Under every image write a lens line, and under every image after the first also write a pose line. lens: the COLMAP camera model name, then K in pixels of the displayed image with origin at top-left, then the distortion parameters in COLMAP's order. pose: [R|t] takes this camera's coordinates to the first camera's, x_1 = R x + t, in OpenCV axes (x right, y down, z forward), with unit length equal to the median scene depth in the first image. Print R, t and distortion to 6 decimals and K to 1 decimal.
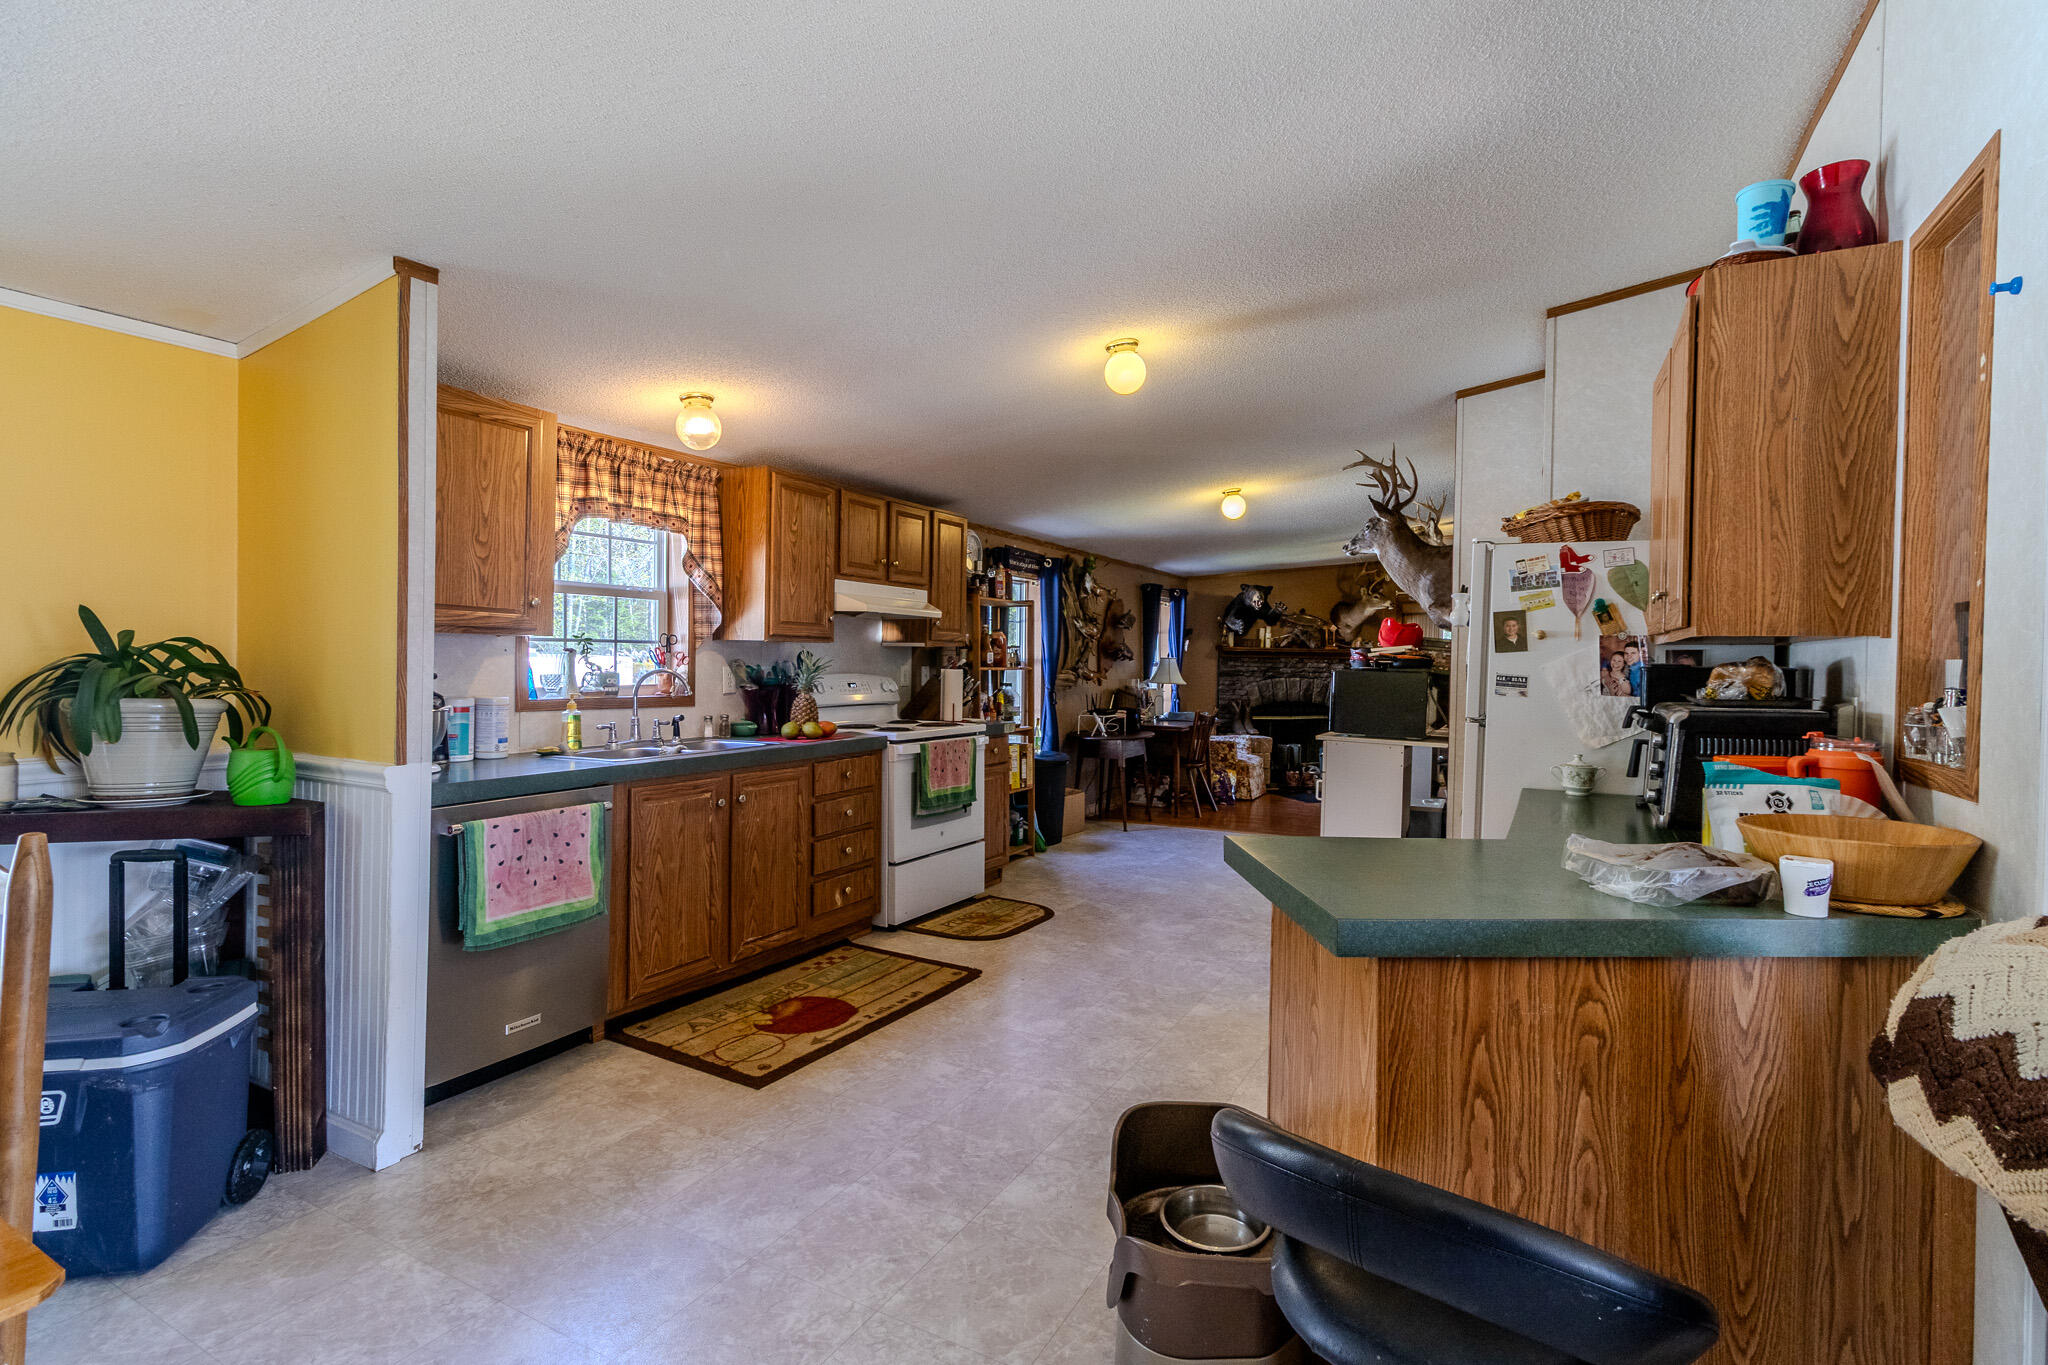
lens RADIAL K [[972.2, 0, 1018.0], [0, 972.2, 675.9], [0, 0, 1]] dist [0.002849, 0.000890]
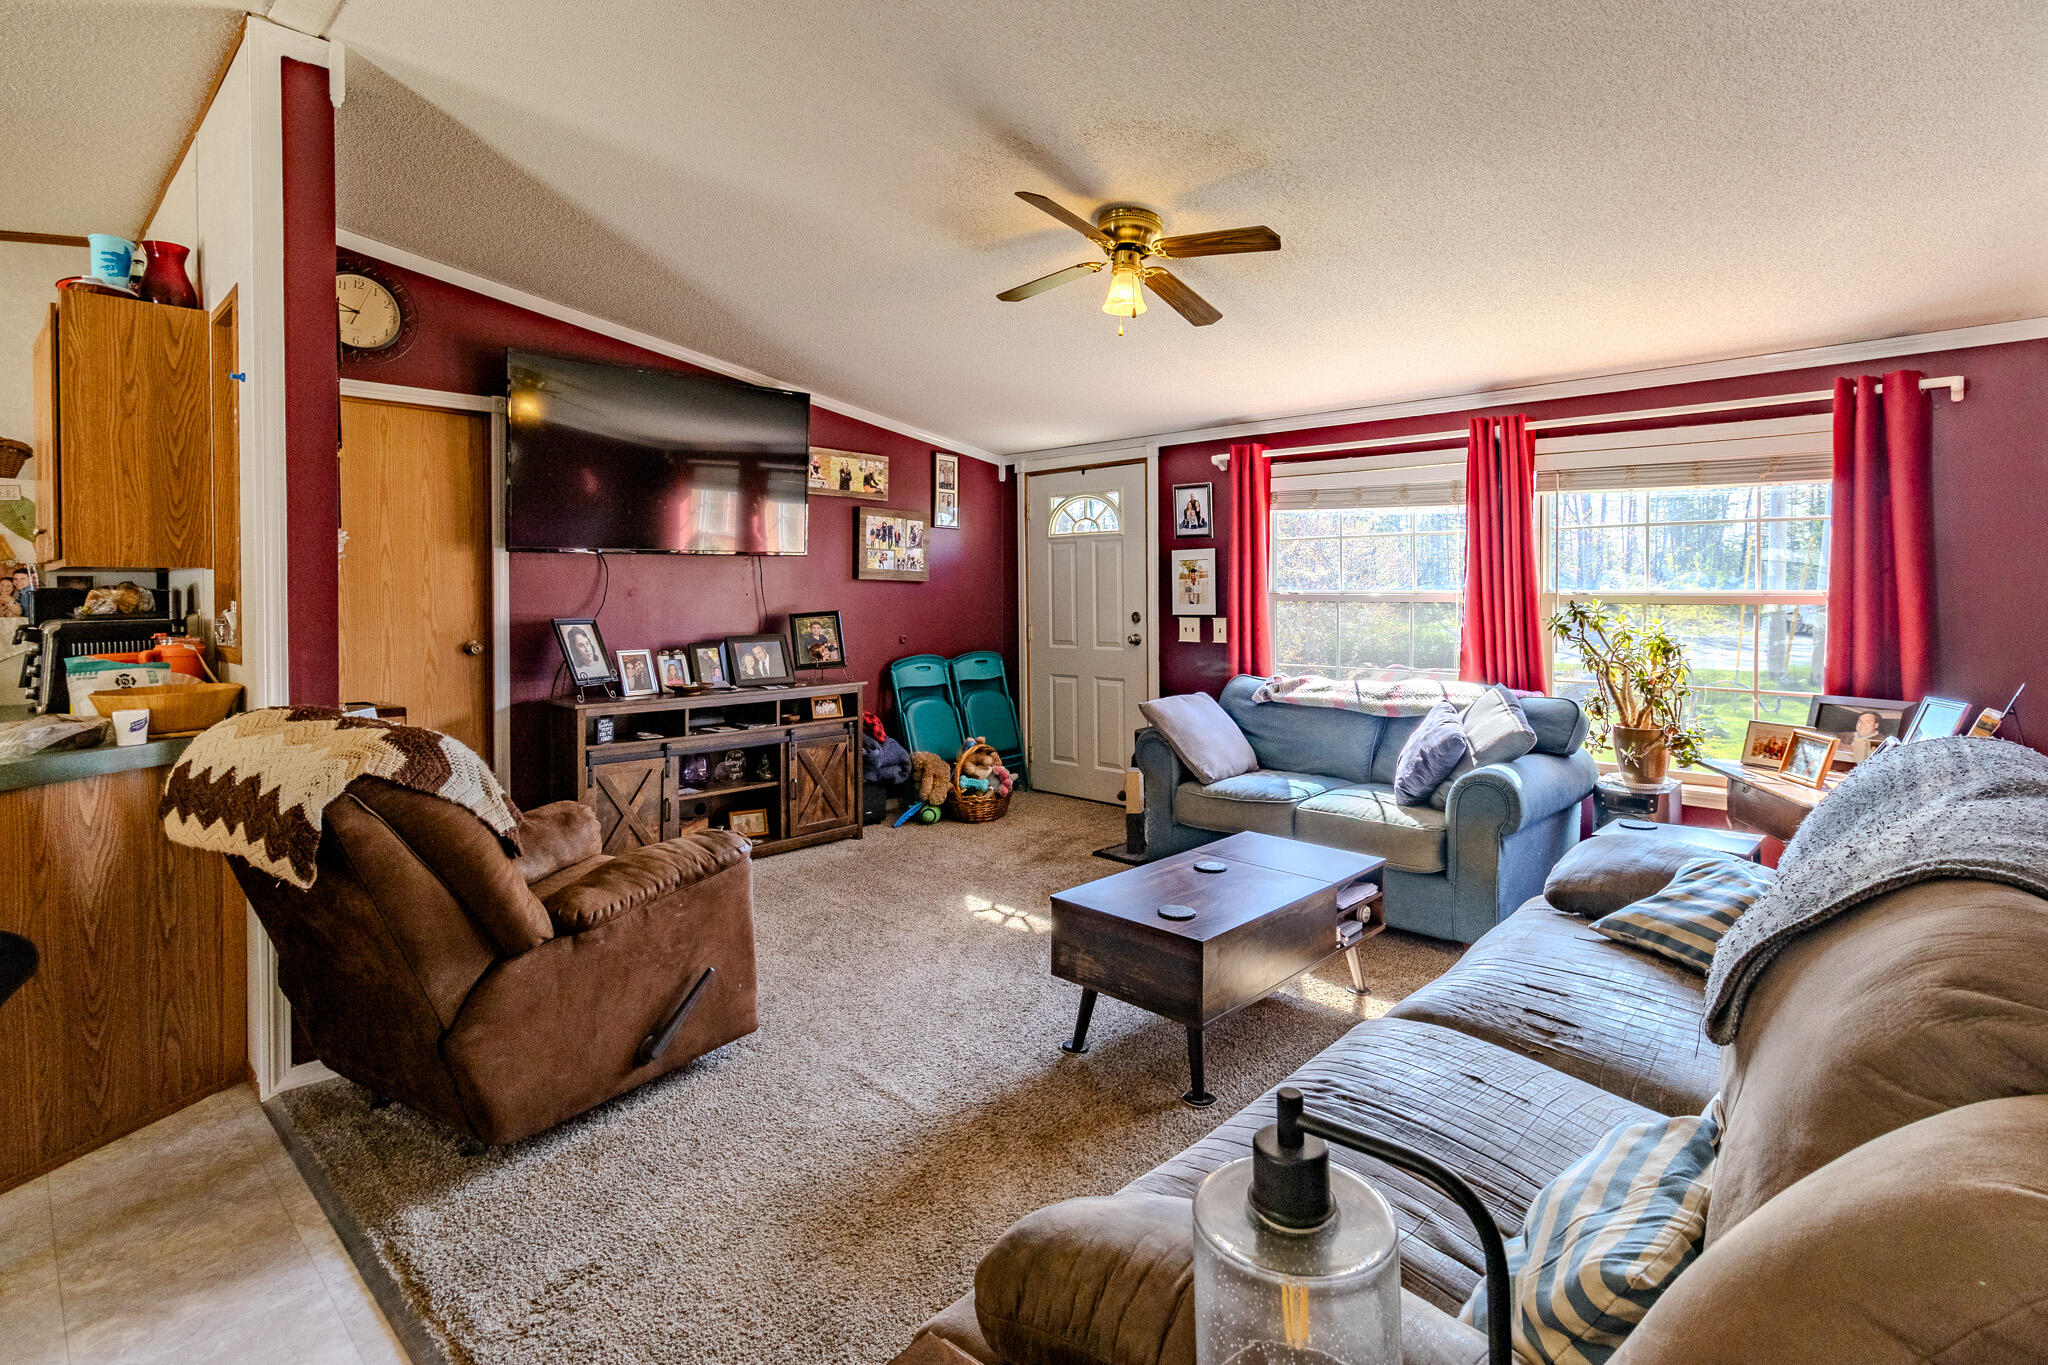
lens RADIAL K [[981.8, 0, 1029.3], [0, 981.8, 598.1], [0, 0, 1]] dist [0.001490, 0.000303]
pose [[0.239756, -0.021773, 0.970589, -0.292129], [0.022943, 0.999596, 0.016756, 0.009867], [-0.970562, 0.018250, 0.240159, -0.605223]]
